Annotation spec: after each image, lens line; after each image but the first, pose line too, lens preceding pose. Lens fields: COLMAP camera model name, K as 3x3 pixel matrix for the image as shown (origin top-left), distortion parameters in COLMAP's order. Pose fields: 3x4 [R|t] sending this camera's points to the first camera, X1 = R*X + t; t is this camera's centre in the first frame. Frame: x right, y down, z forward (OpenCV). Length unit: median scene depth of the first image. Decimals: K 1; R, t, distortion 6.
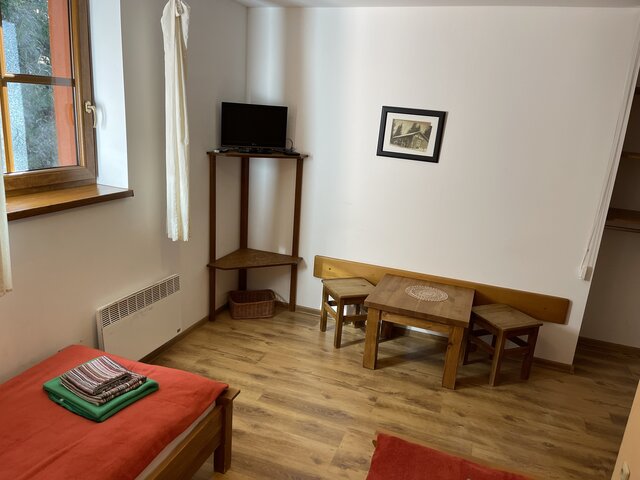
lens RADIAL K [[480.6, 0, 320.0], [0, 480.6, 240.0], [0, 0, 1]] dist [0.000832, -0.001647]
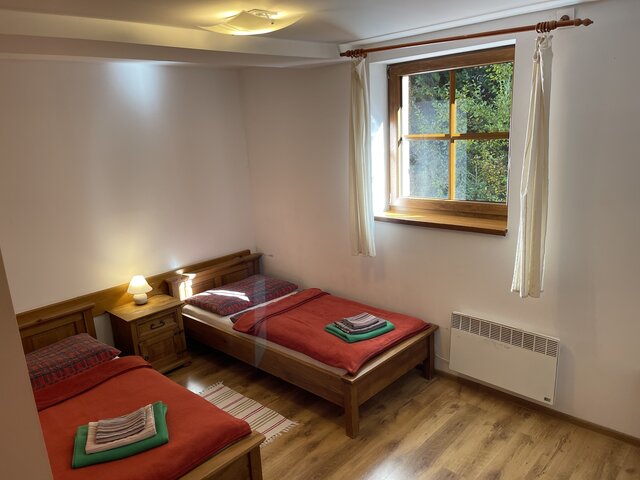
lens RADIAL K [[480.6, 0, 320.0], [0, 480.6, 240.0], [0, 0, 1]] dist [0.000832, -0.001647]
pose [[-0.403916, 0.167772, -0.899280, 0.713508], [-0.215945, 0.937770, 0.271946, -0.273088], [0.888943, 0.304039, -0.342551, 0.956923]]
